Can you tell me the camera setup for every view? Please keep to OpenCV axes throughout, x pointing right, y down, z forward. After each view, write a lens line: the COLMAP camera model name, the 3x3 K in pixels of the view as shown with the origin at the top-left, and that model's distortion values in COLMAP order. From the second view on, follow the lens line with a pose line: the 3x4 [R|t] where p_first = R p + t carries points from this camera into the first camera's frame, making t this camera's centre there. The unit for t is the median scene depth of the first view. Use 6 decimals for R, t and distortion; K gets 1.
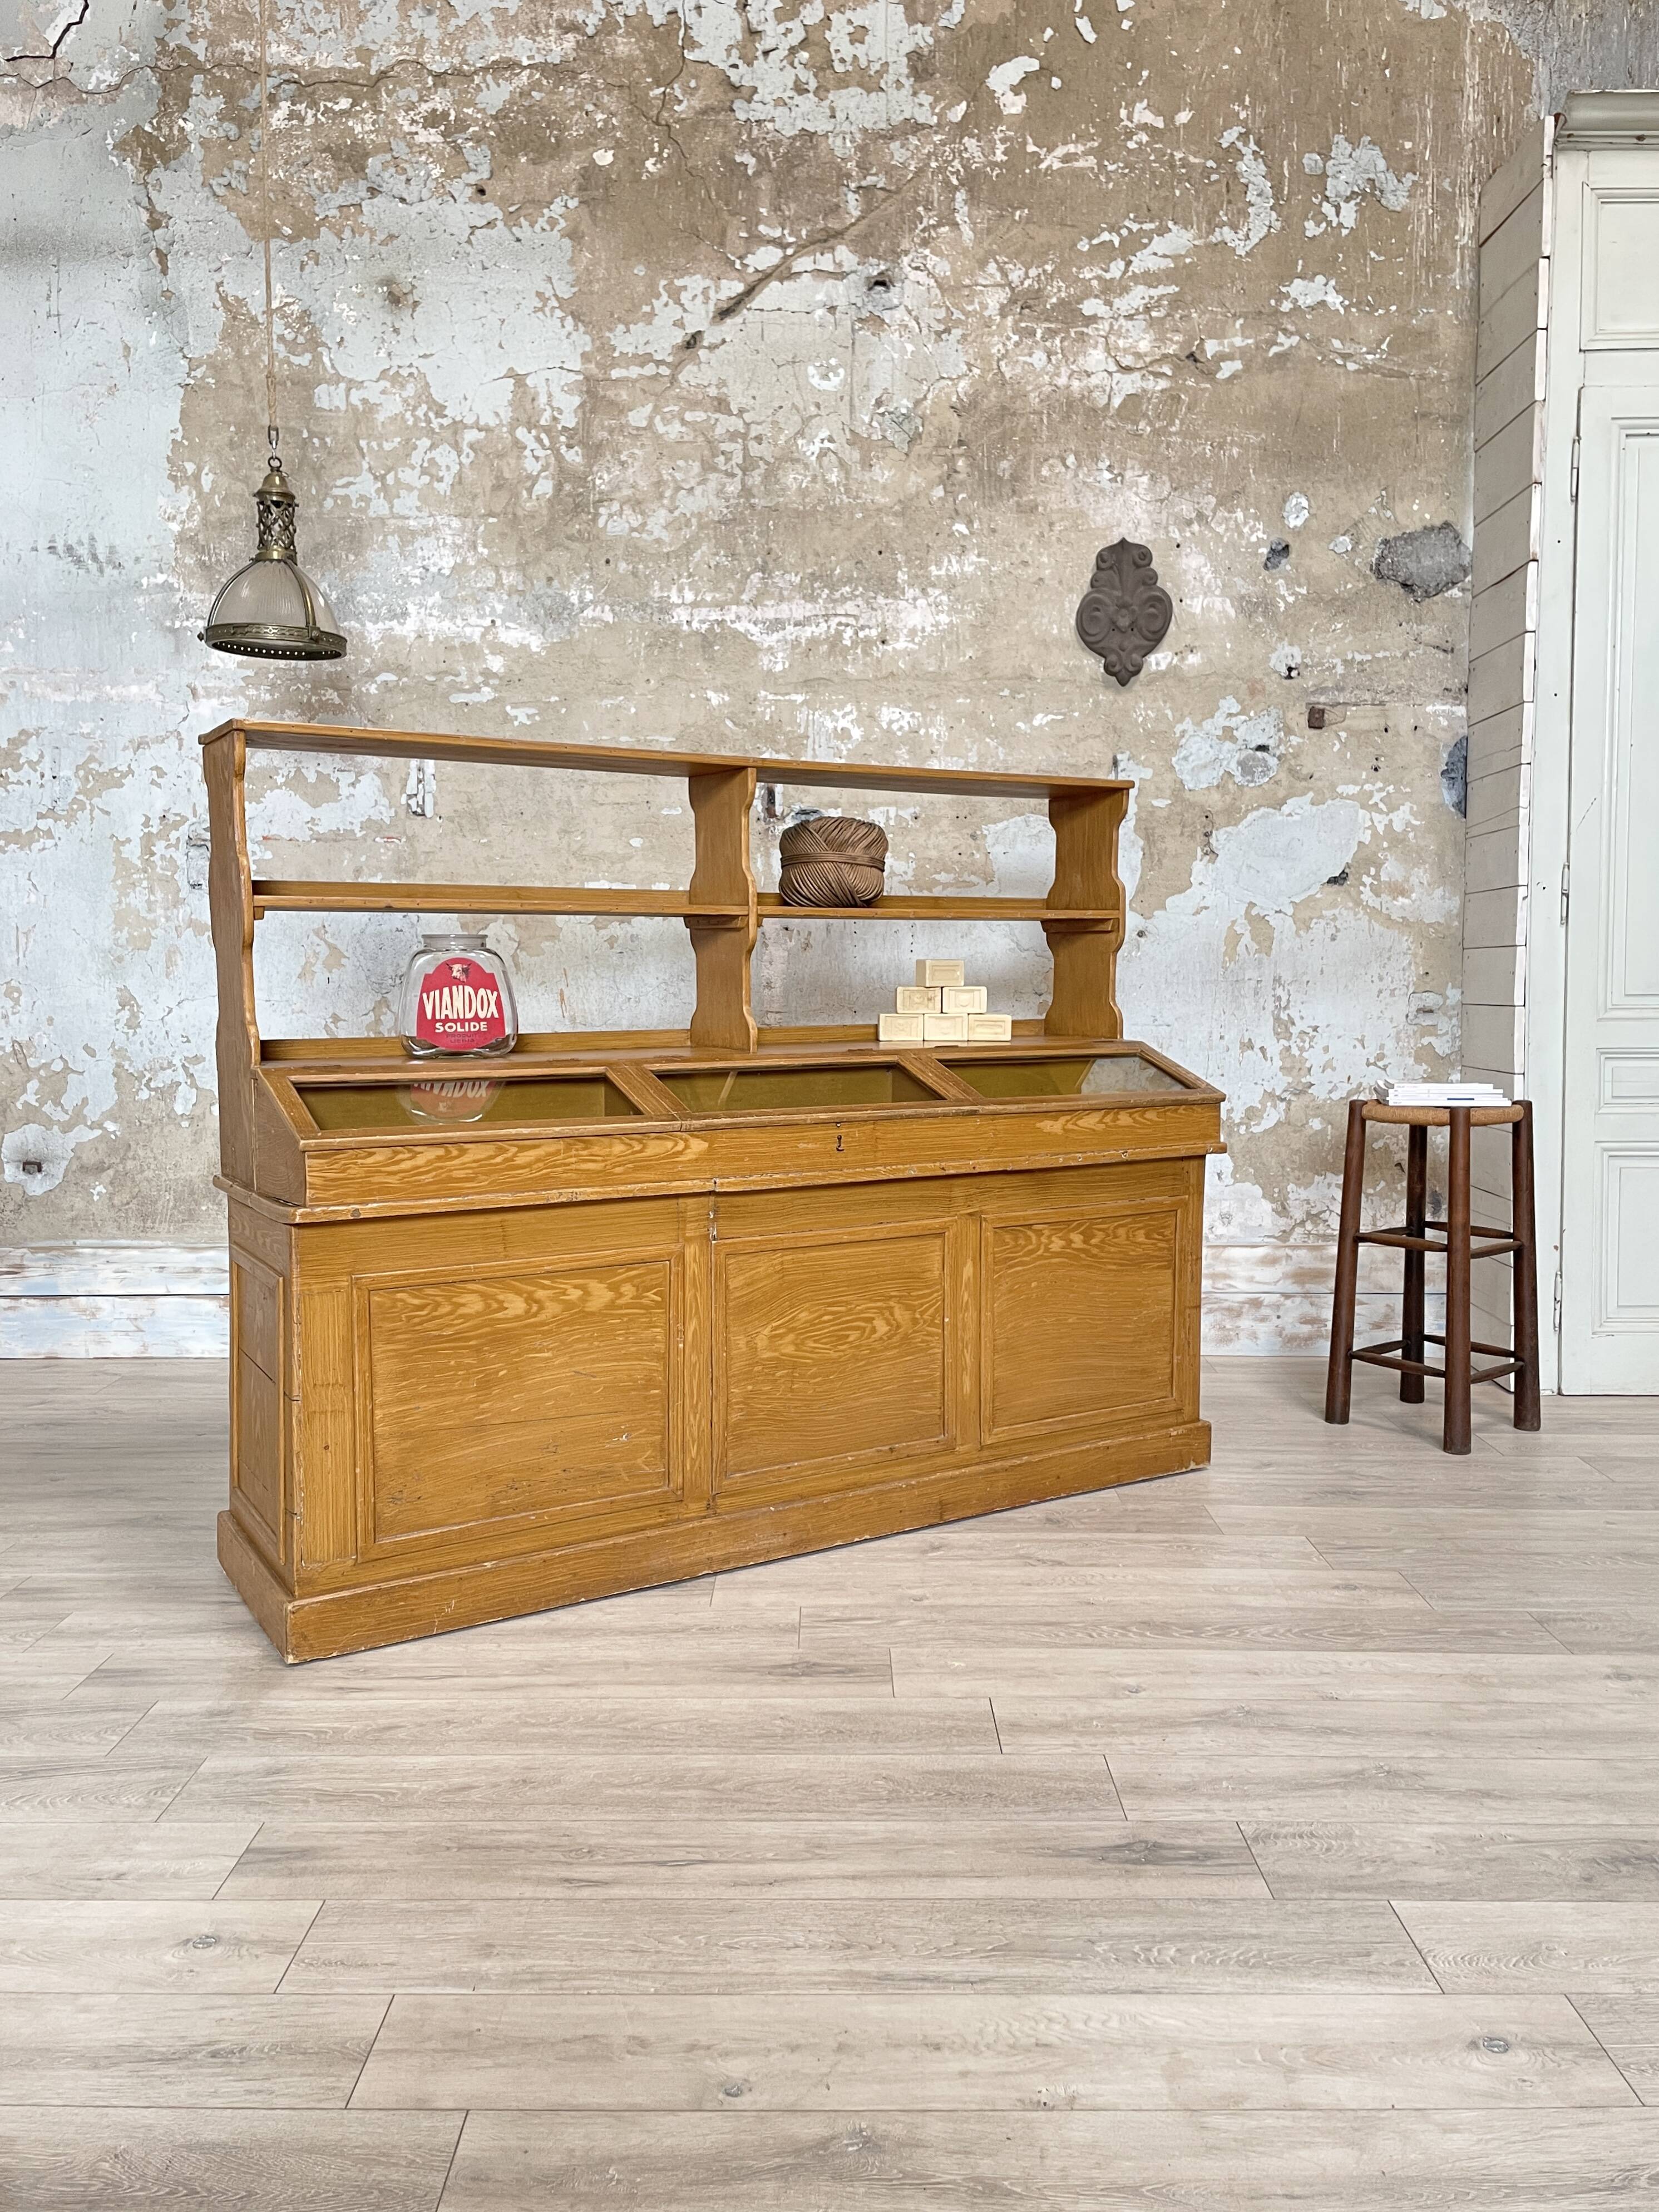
lens RADIAL K [[1675.5, 0, 832.8], [0, 1675.5, 1099.6], [0, 0, 1]] dist [0.085053, -0.106975]
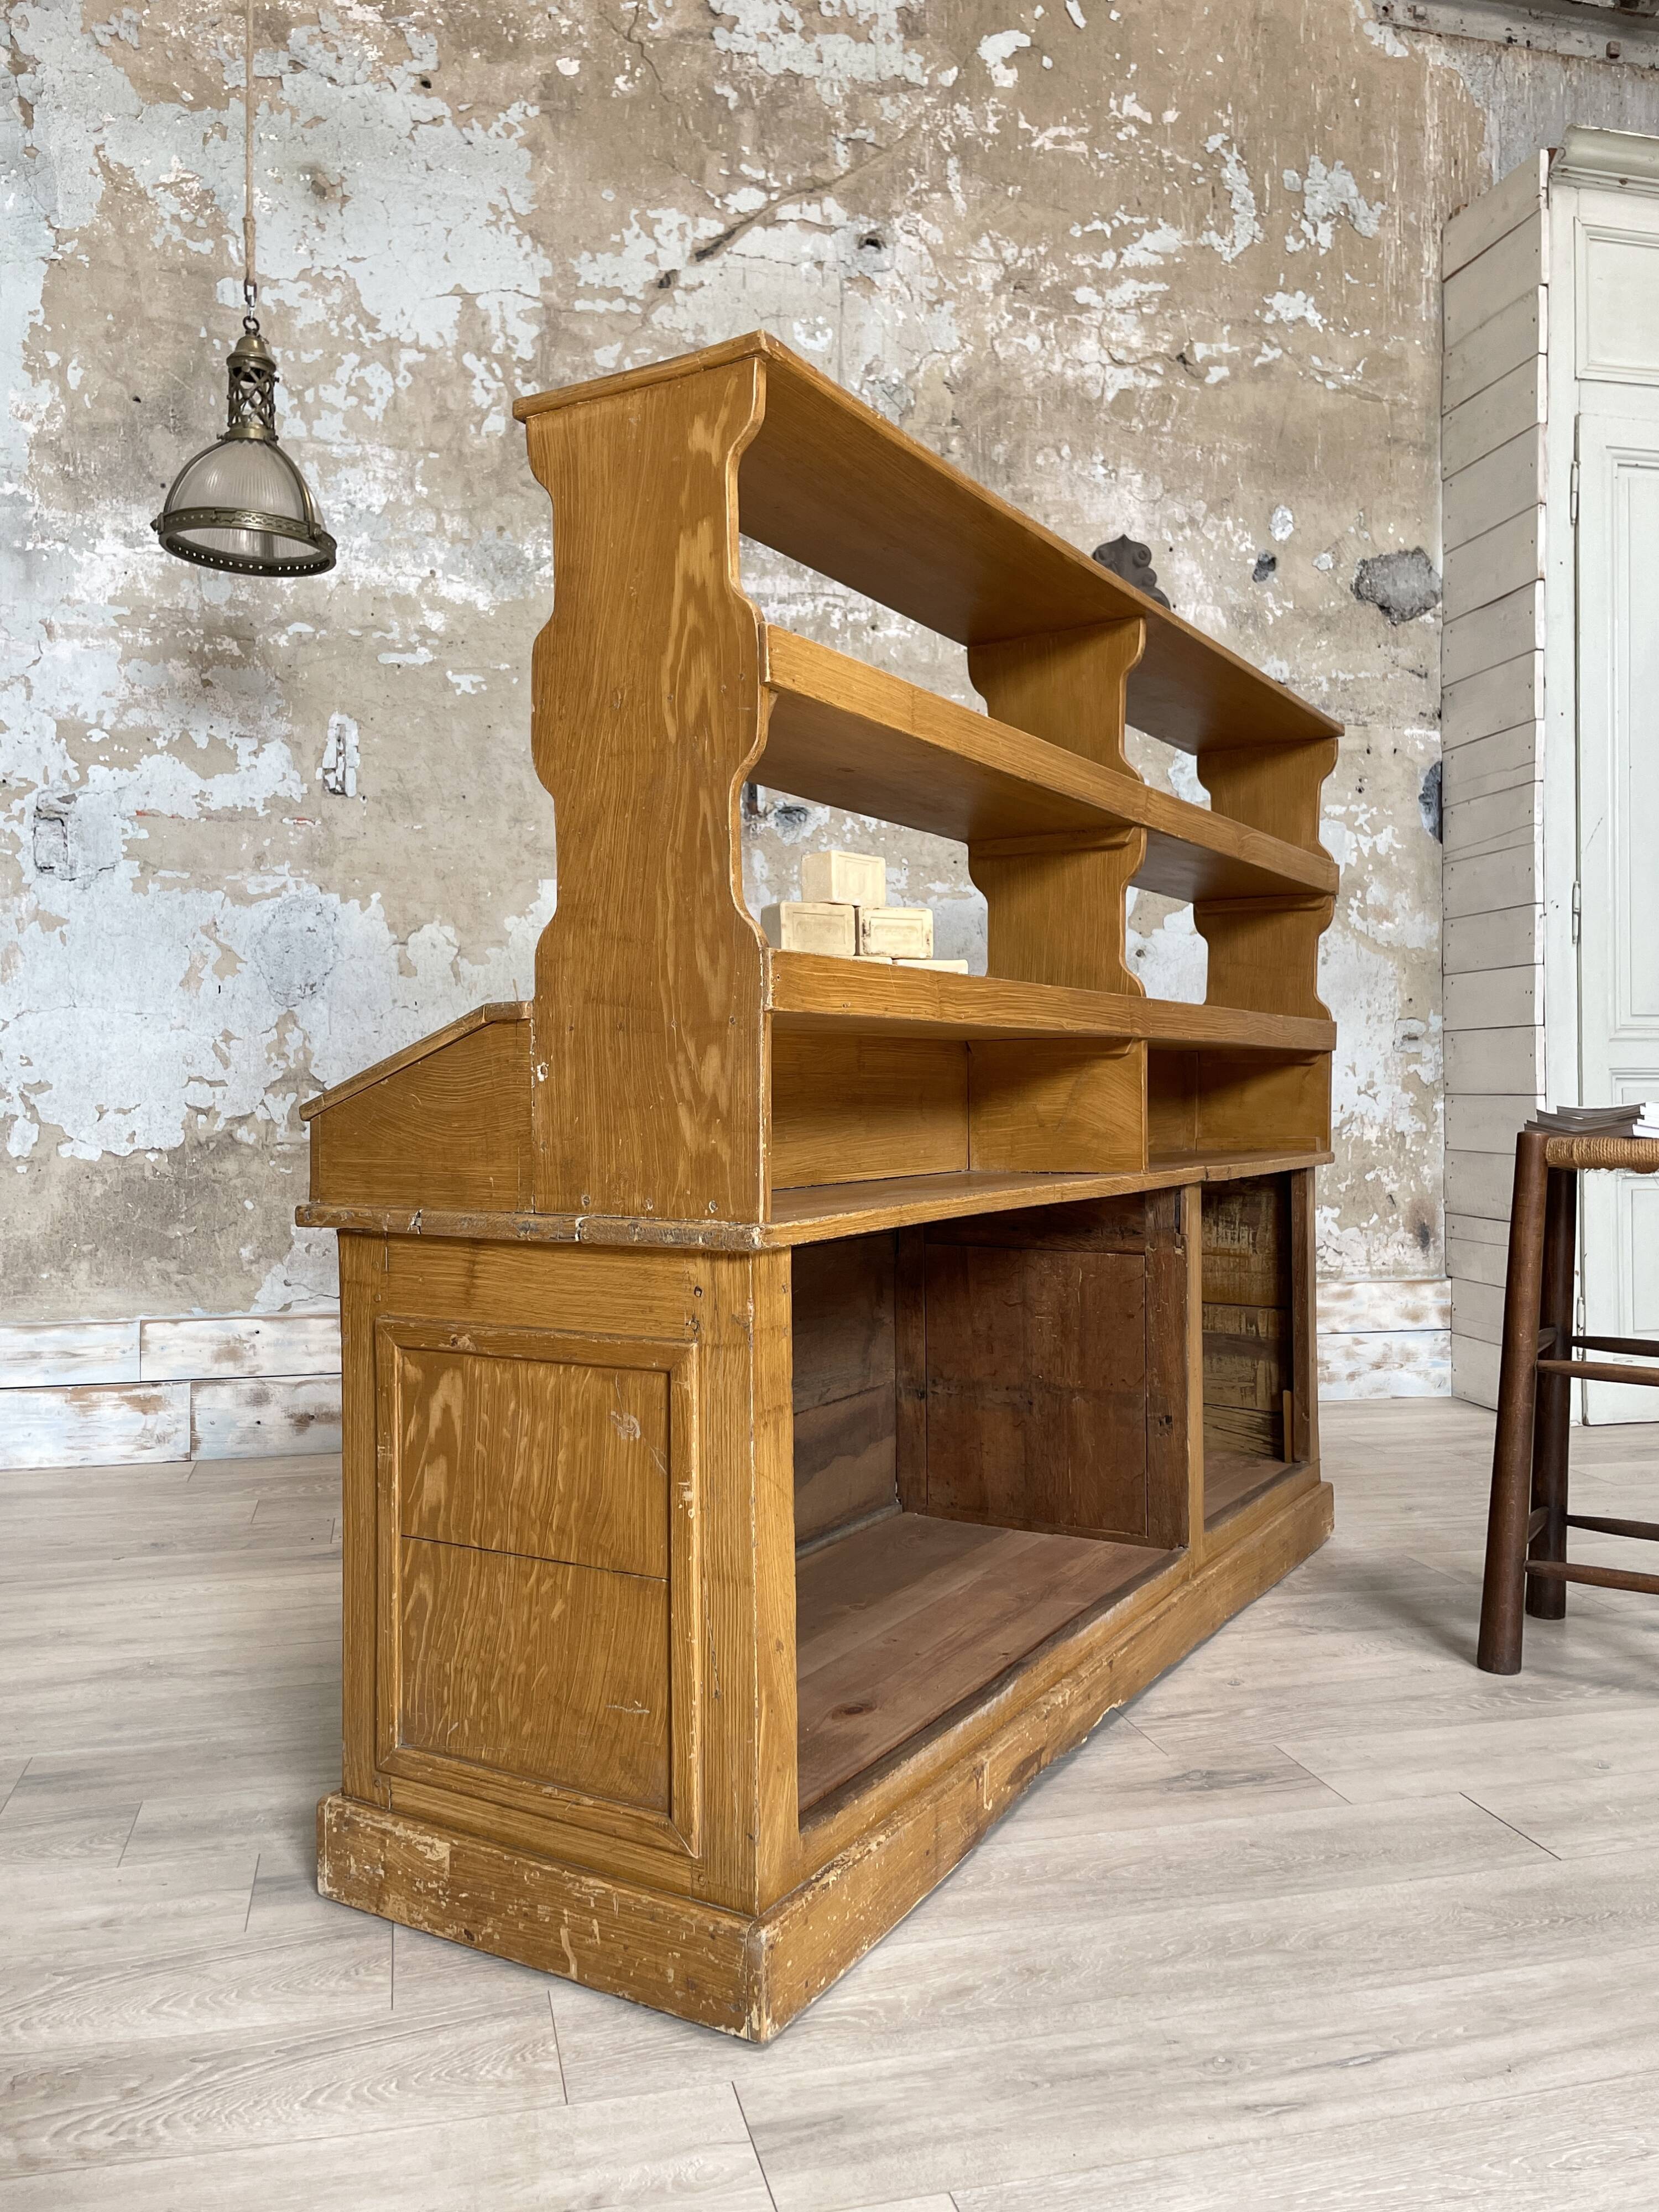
lens RADIAL K [[1675.5, 0, 831.7], [0, 1675.5, 1093.1], [0, 0, 1]] dist [0.085053, -0.106975]
pose [[0.969236, 0.000061, 0.246133, -0.217137], [0.016356, 0.997774, -0.064654, 0.037612], [-0.245589, 0.066691, 0.967077, 0.144216]]
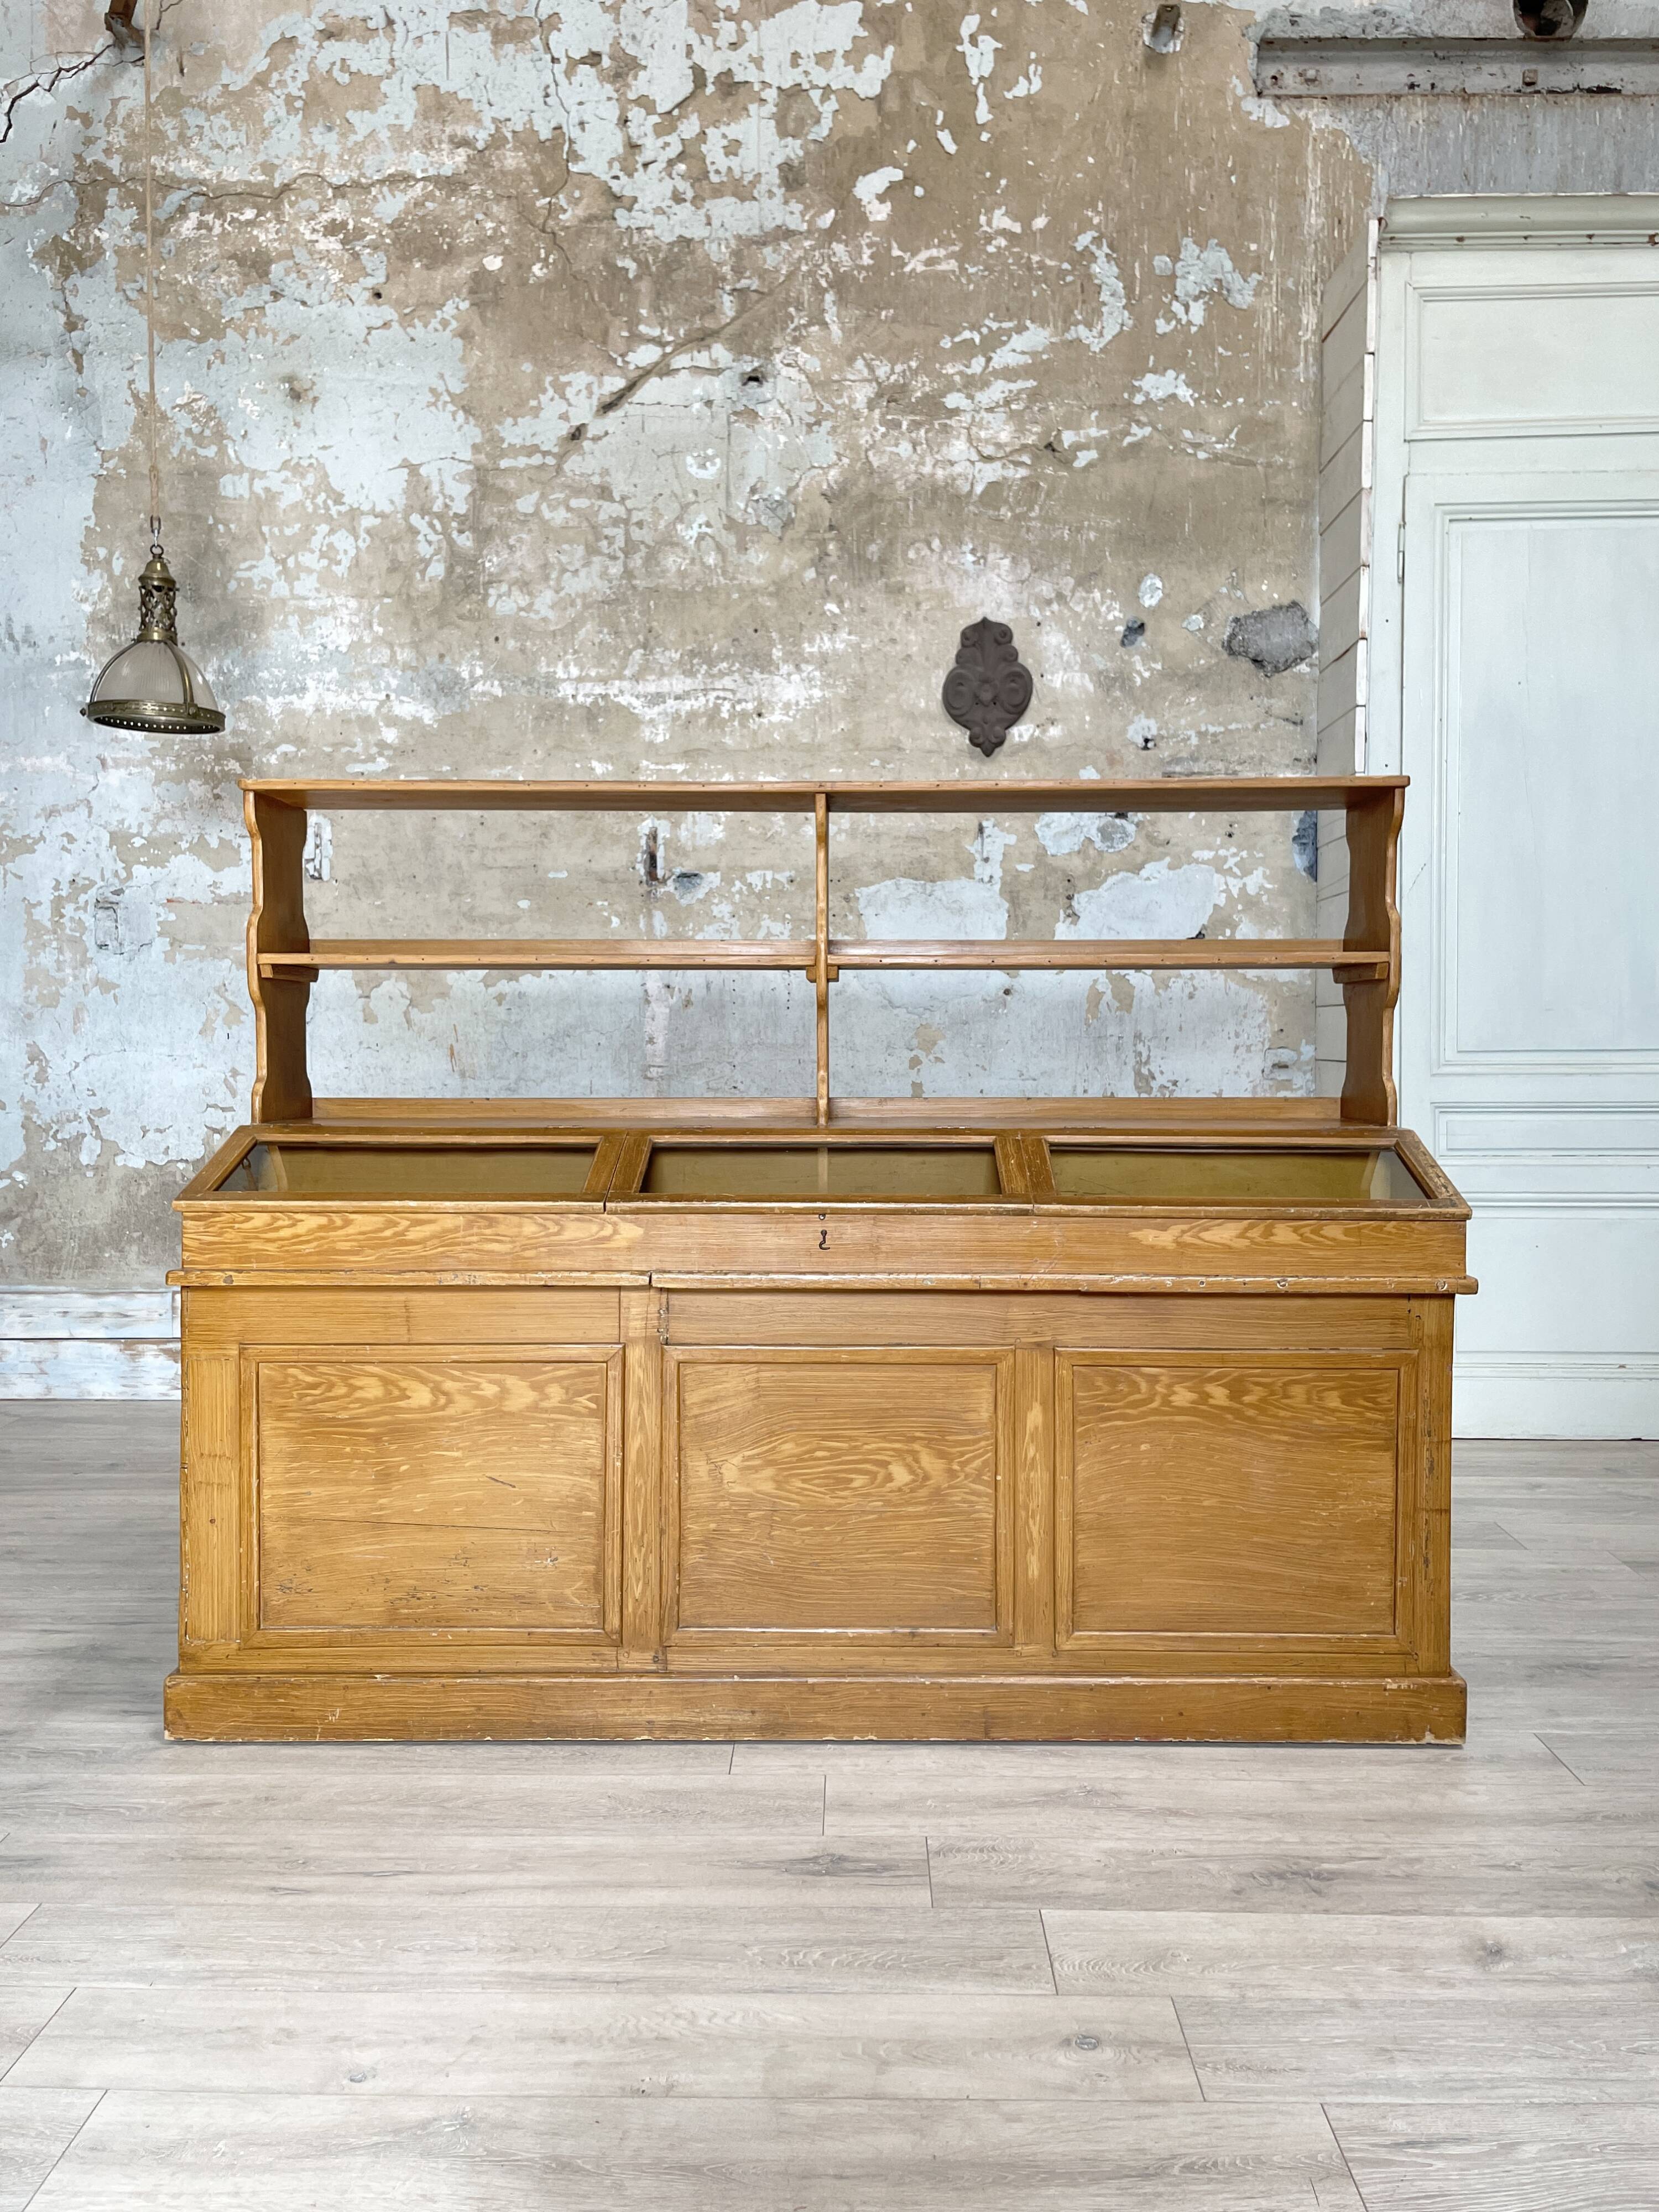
lens RADIAL K [[1675.5, 0, 830.1], [0, 1675.5, 1090.5], [0, 0, 1]] dist [0.085053, -0.106975]
pose [[0.999897, 0.000853, -0.014343, 0.089969], [-0.001320, 0.999470, -0.032533, -0.003509], [0.014308, 0.032549, 0.999368, -0.039302]]
